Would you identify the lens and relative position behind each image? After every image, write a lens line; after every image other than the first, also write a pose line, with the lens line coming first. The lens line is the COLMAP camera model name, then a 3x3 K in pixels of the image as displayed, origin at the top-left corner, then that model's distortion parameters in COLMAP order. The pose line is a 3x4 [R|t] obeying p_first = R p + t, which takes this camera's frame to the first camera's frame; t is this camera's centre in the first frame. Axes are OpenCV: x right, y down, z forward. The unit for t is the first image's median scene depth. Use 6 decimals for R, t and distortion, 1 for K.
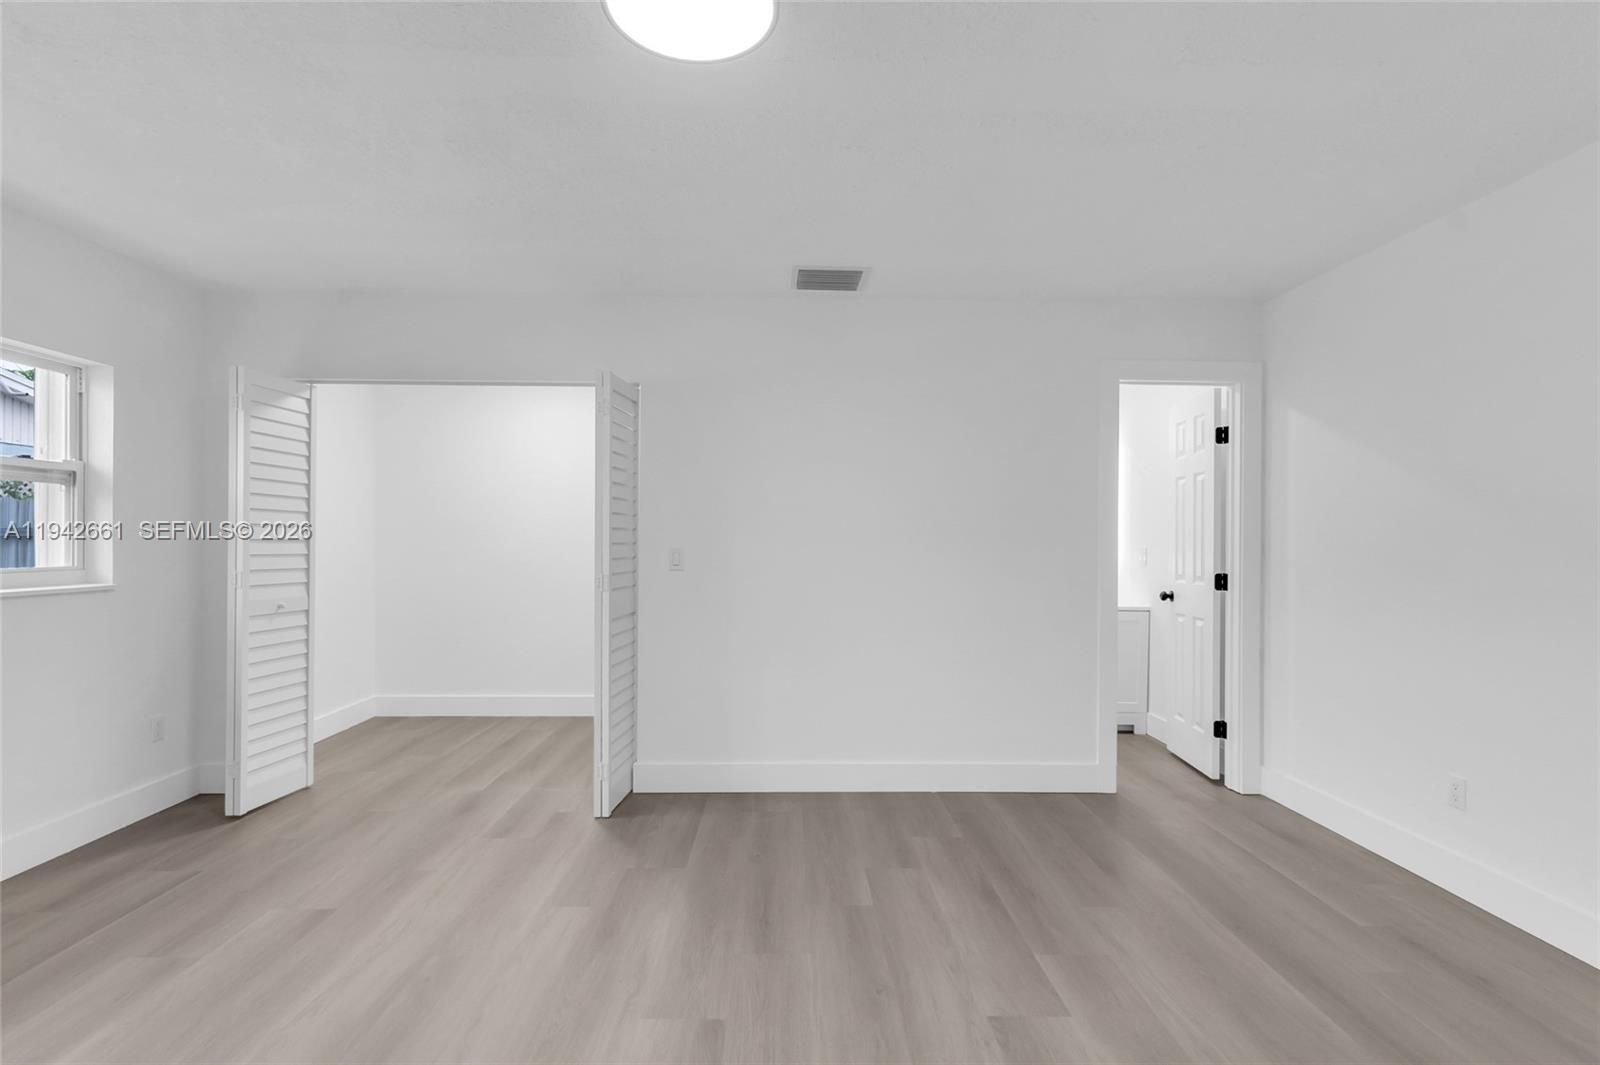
lens RADIAL K [[768.1, 0, 791.1], [0, 768.1, 532.2], [0, 0, 1]] dist [-0.000804, 0.002174]
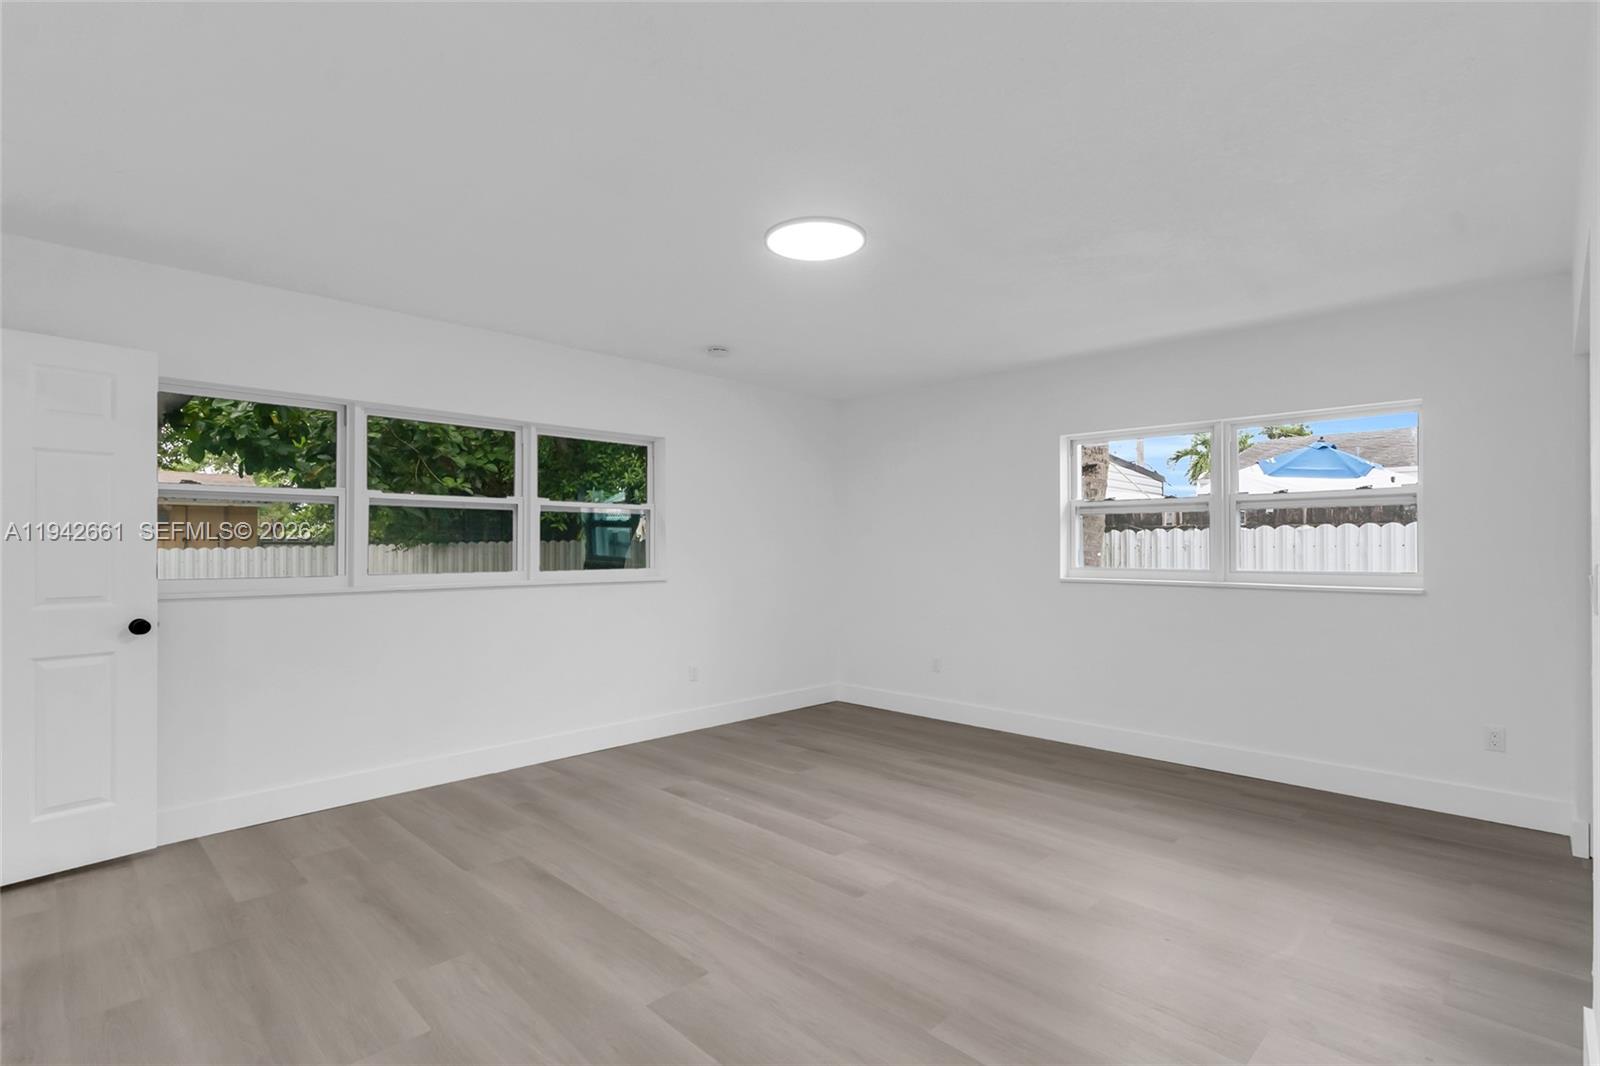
lens RADIAL K [[768.1, 0, 787.5], [0, 768.1, 535.6], [0, 0, 1]] dist [-0.000804, 0.002174]
pose [[-0.715708, -0.016338, -0.698209, 0.610446], [0.003788, 0.999621, -0.027274, 0.014682], [0.698389, -0.022165, -0.715375, 1.197019]]
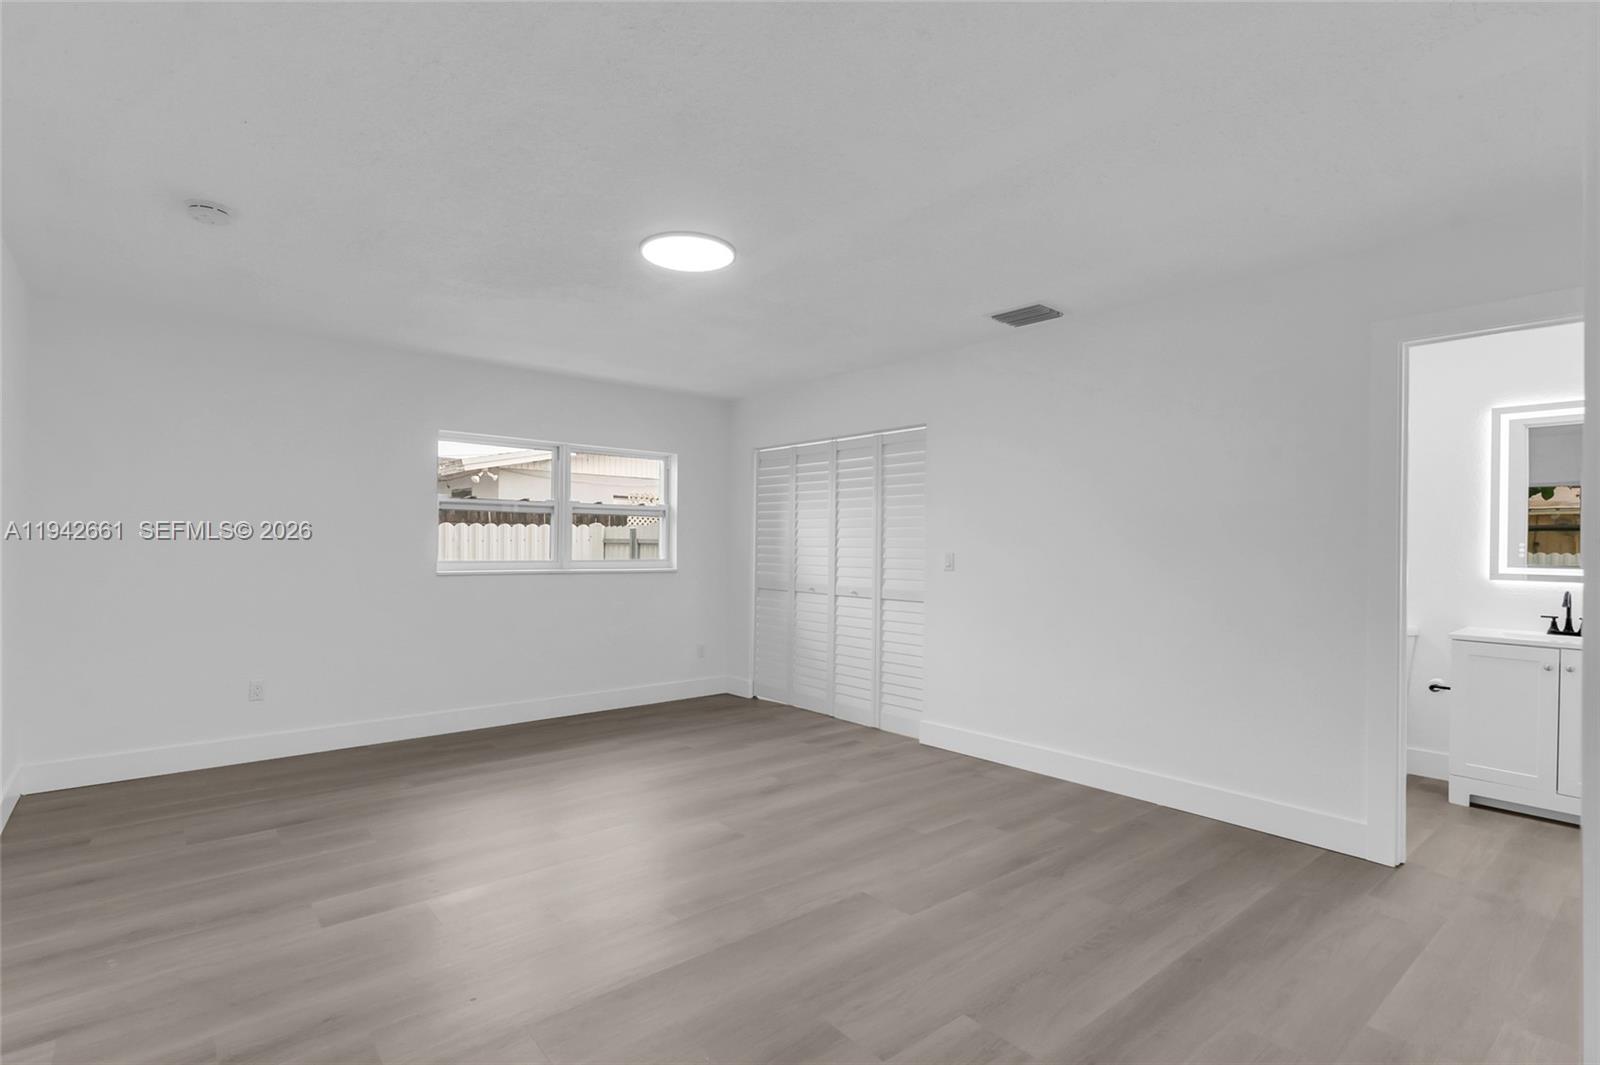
lens RADIAL K [[768.1, 0, 784.4], [0, 768.1, 542.8], [0, 0, 1]] dist [-0.000804, 0.002174]
pose [[0.628723, -0.002268, -0.777626, 0.780283], [0.003771, 0.999993, 0.000132, 0.004103], [0.777620, -0.003015, 0.628728, 0.019735]]
